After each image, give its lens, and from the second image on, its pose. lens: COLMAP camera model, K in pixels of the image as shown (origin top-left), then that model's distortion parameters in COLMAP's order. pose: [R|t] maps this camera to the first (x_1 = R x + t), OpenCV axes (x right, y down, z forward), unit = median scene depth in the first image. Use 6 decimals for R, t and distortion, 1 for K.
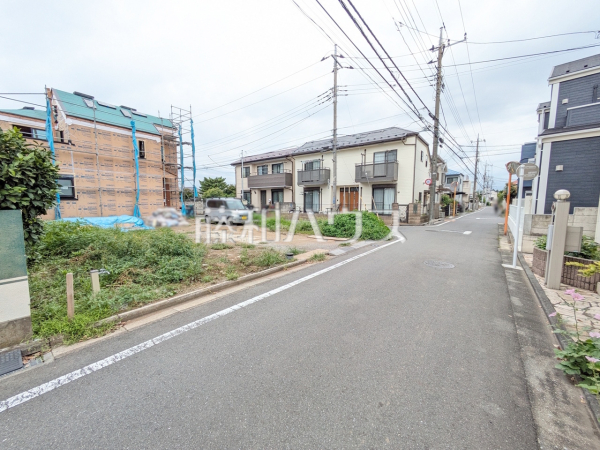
lens RADIAL K [[237.2, 0, 300.0], [0, 237.2, 225.0], [0, 0, 1]] dist [0.002497, 0.000346]
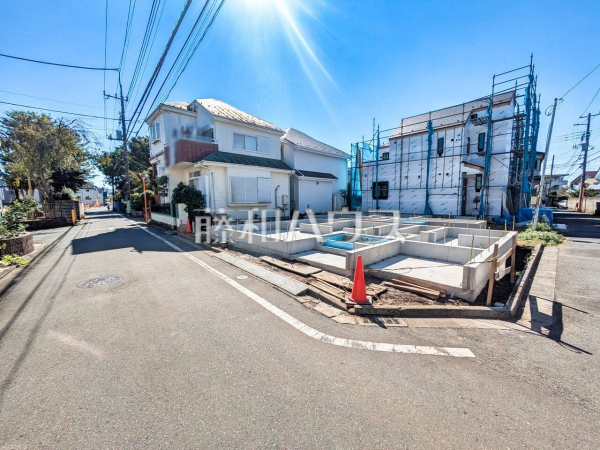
lens RADIAL K [[237.2, 0, 300.0], [0, 237.2, 225.0], [0, 0, 1]] dist [0.002497, 0.000346]
pose [[-0.196066, 0.101674, -0.975305, 0.428581], [-0.093603, 0.988128, 0.121827, -0.061821], [0.976113, 0.115178, -0.184221, 0.625616]]
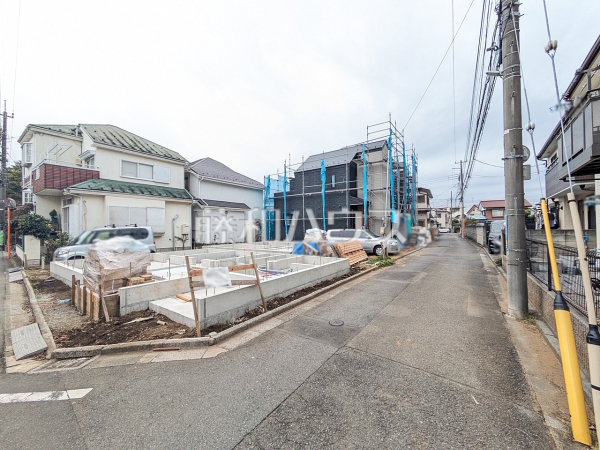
lens RADIAL K [[237.2, 0, 300.0], [0, 237.2, 225.0], [0, 0, 1]] dist [0.002497, 0.000346]
pose [[0.006886, -0.011192, -0.999914, 0.423372], [-0.092914, 0.995604, -0.011784, -0.089339], [0.995650, 0.092987, 0.005815, 0.823503]]
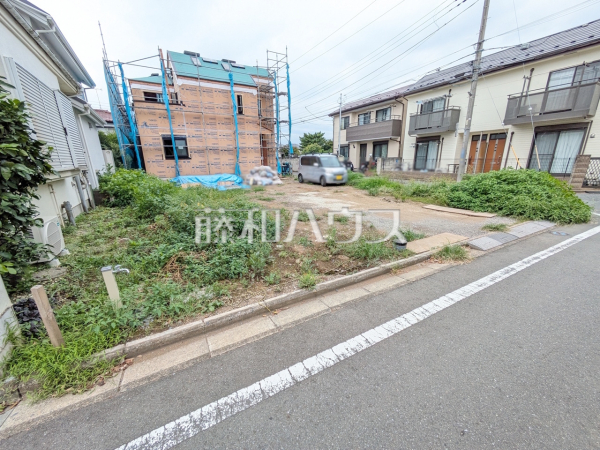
lens RADIAL K [[237.2, 0, 300.0], [0, 237.2, 225.0], [0, 0, 1]] dist [0.002497, 0.000346]
pose [[0.921017, 0.088885, -0.379244, -0.021096], [-0.019537, 0.982932, 0.182928, -0.012997], [0.389031, -0.161070, 0.907034, 0.122216]]
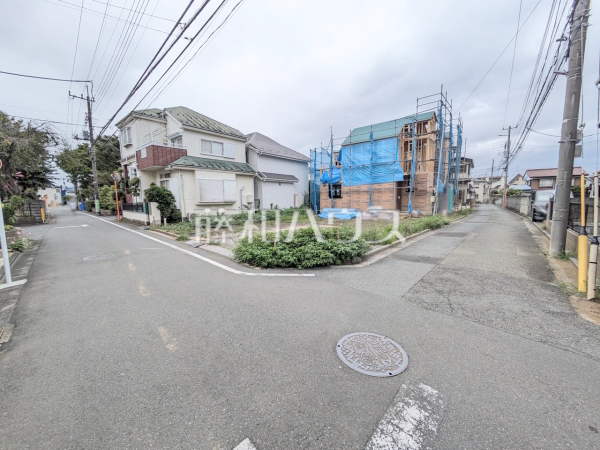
lens RADIAL K [[236.1, 0, 298.7], [0, 236.1, 223.7], [0, 0, 1]] dist [0.003189, 0.000202]
pose [[-0.096910, 0.103867, -0.989859, 0.554643], [-0.093612, 0.989180, 0.112961, -0.070533], [0.990881, 0.103610, -0.086138, 0.707443]]
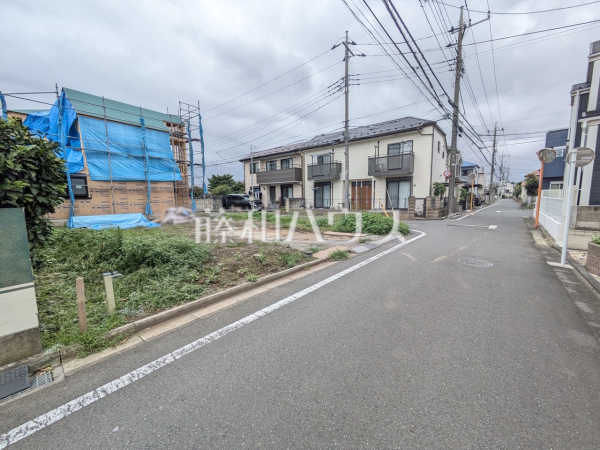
lens RADIAL K [[237.1, 0, 297.0], [0, 237.1, 225.9], [0, 0, 1]] dist [0.002990, 0.000533]
pose [[0.999022, -0.011132, -0.042799, -0.018664], [0.012027, 0.999713, 0.020700, -0.000316], [0.042556, -0.021194, 0.998869, 0.024168]]
